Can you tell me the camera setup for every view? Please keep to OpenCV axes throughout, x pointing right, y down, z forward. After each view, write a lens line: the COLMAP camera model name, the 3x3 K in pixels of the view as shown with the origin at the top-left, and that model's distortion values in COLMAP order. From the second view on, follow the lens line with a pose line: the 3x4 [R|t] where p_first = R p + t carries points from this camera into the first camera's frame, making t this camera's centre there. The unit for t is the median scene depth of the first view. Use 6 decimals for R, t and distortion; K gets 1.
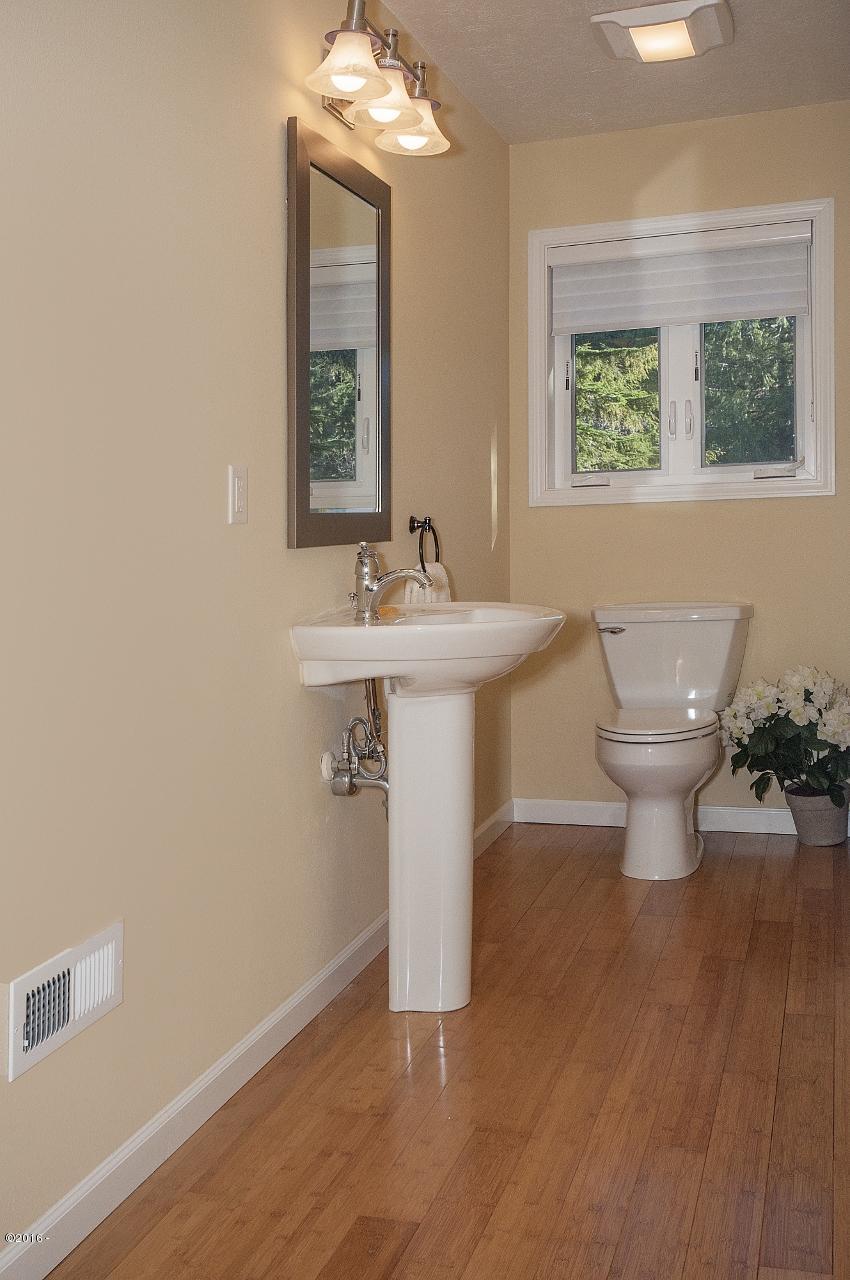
lens RADIAL K [[1326.0, 0, 425.0], [0, 1326.0, 640.0], [0, 0, 1]] dist [-0.008407, -0.003262]
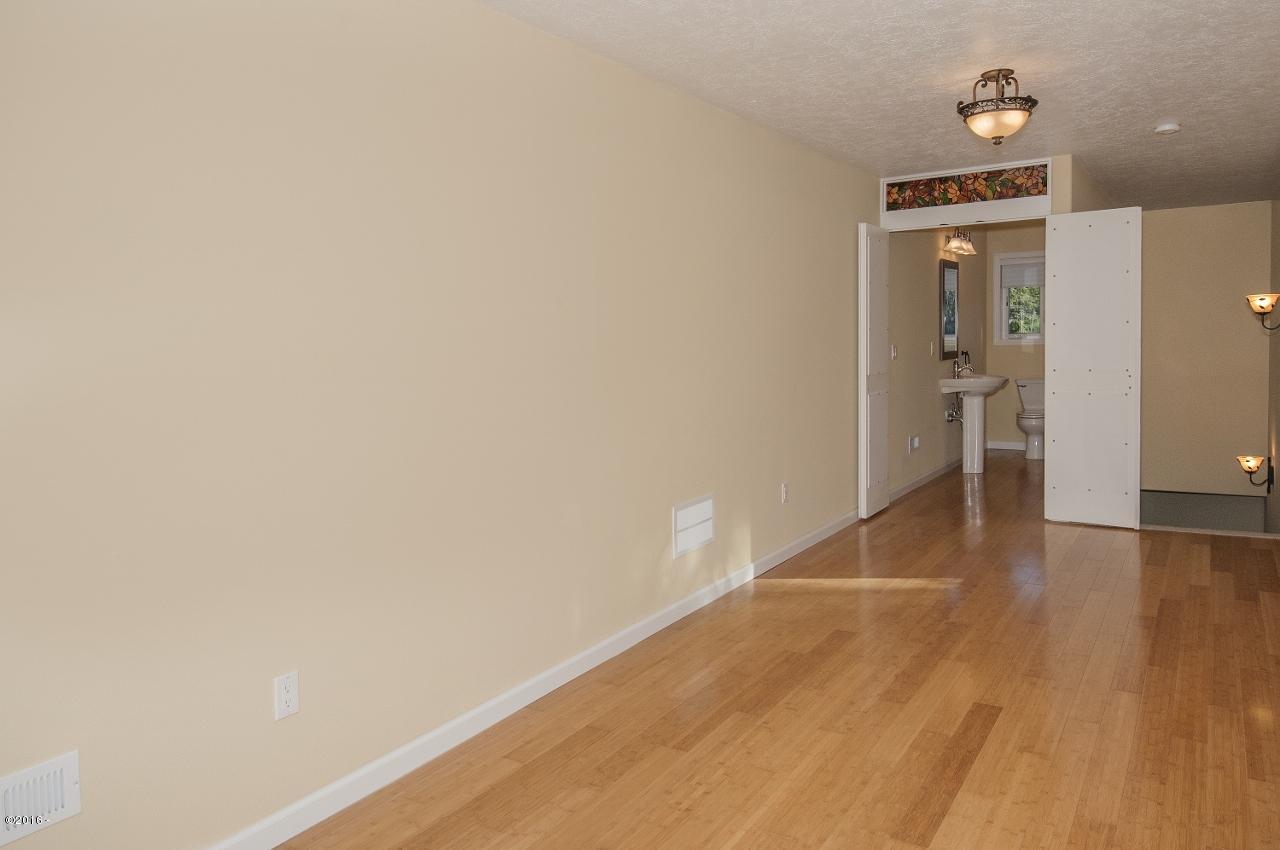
lens RADIAL K [[986.7, 0, 640.0], [0, 986.7, 425.0], [0, 0, 1]] dist [-0.003720, -0.001081]
pose [[0.972364, 0.003463, -0.233443, -0.260132], [-0.002413, 0.999986, 0.004783, 0.108491], [0.233457, -0.004087, 0.972359, -2.006749]]
